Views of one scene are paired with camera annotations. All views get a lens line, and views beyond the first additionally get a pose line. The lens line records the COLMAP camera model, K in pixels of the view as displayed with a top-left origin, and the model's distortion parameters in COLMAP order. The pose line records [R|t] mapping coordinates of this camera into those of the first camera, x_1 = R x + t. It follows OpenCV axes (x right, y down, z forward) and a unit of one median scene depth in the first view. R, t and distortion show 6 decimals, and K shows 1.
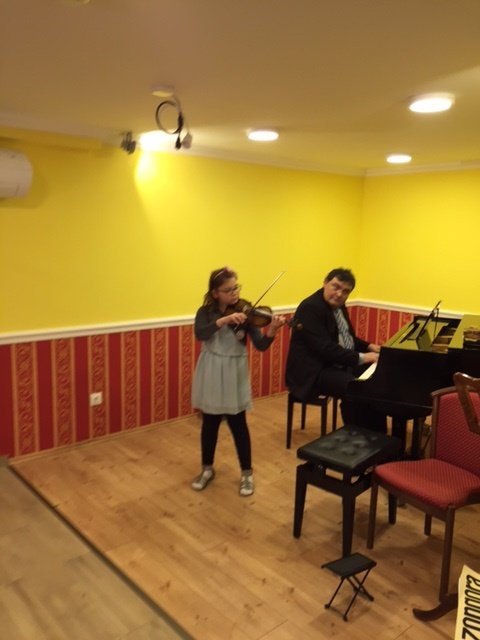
lens RADIAL K [[546.0, 0, 240.6], [0, 546.0, 324.0], [0, 0, 1]] dist [0.069344, -0.101432]
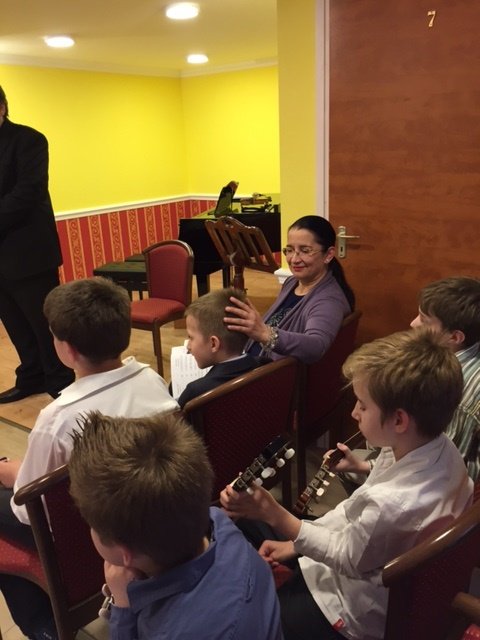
lens RADIAL K [[557.1, 0, 240.0], [0, 557.1, 320.0], [0, 0, 1]] dist [0.070602, -0.090086]
pose [[0.973211, -0.131073, 0.188893, 0.099791], [0.104420, 0.983941, 0.144764, 0.080728], [-0.204834, -0.121162, 0.971269, -0.243554]]
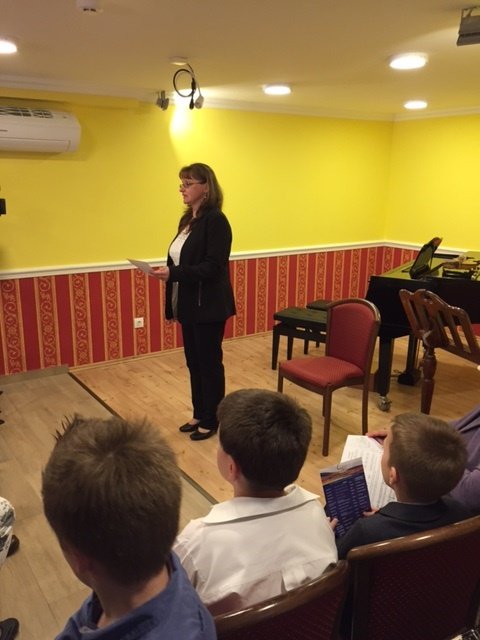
lens RADIAL K [[558.6, 0, 240.0], [0, 558.6, 320.0], [0, 0, 1]] dist [0.087080, -0.096952]
pose [[0.993047, 0.016980, -0.116492, 0.100946], [-0.007570, 0.996706, 0.080750, 0.033157], [0.117479, -0.079307, 0.989904, -0.185939]]
